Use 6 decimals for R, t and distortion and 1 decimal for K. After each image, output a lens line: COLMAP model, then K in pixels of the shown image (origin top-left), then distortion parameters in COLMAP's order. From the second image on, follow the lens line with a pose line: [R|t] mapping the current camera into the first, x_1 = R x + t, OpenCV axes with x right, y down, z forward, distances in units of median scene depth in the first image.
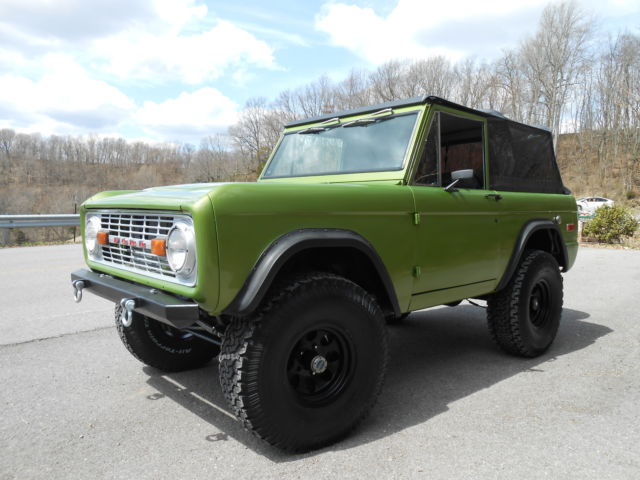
lens RADIAL K [[495.6, 0, 325.0], [0, 495.6, 243.9], [0, 0, 1]] dist [-0.001416, 0.013839]
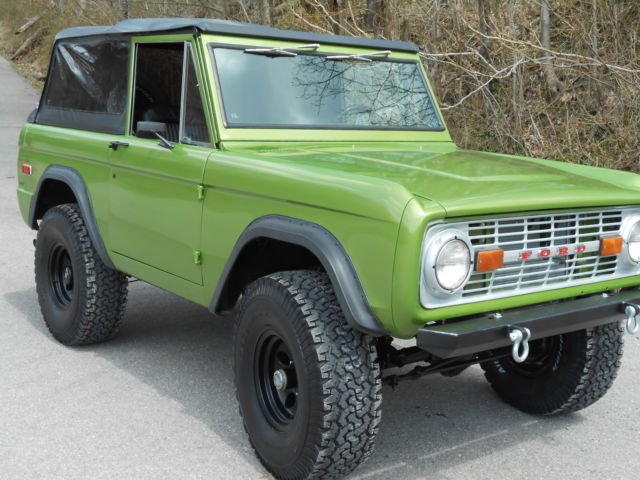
lens RADIAL K [[929.5, 0, 324.1], [0, 929.5, 240.9], [0, 0, 1]] dist [-0.016670, 0.000000]
pose [[0.035454, -0.161970, 0.986159, -1.672642], [0.027942, 0.986554, 0.161030, -0.240157], [-0.998981, 0.021846, 0.039504, 1.193460]]
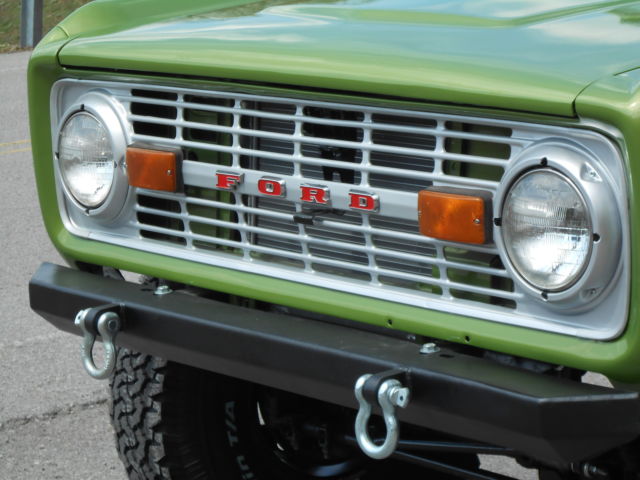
lens RADIAL K [[2007.7, 0, 323.5], [0, 2007.7, 241.9], [0, 0, 1]] dist [0.692048, 0.000000]
pose [[0.999711, -0.021216, -0.011337, -0.333679], [0.022241, 0.994776, 0.099629, -0.091509], [0.009164, -0.099852, 0.994960, -0.268356]]
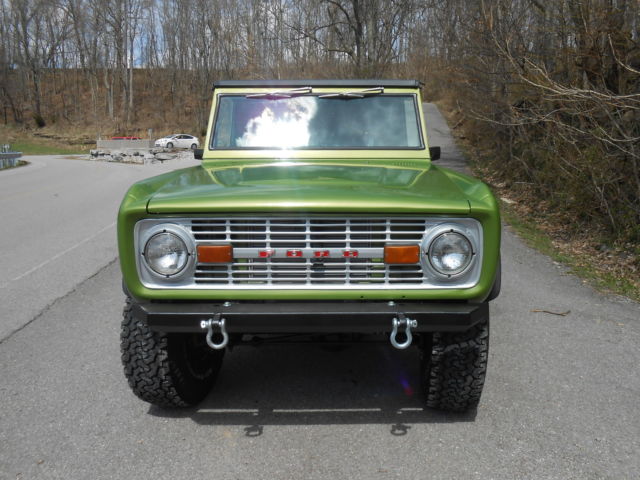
lens RADIAL K [[495.6, 0, 321.9], [0, 495.6, 242.4], [0, 0, 1]] dist [-0.001416, 0.013839]
pose [[0.666696, -0.153457, 0.729361, -0.884725], [0.058071, 0.986295, 0.154434, -0.132384], [-0.743064, -0.060606, 0.666471, 0.416299]]
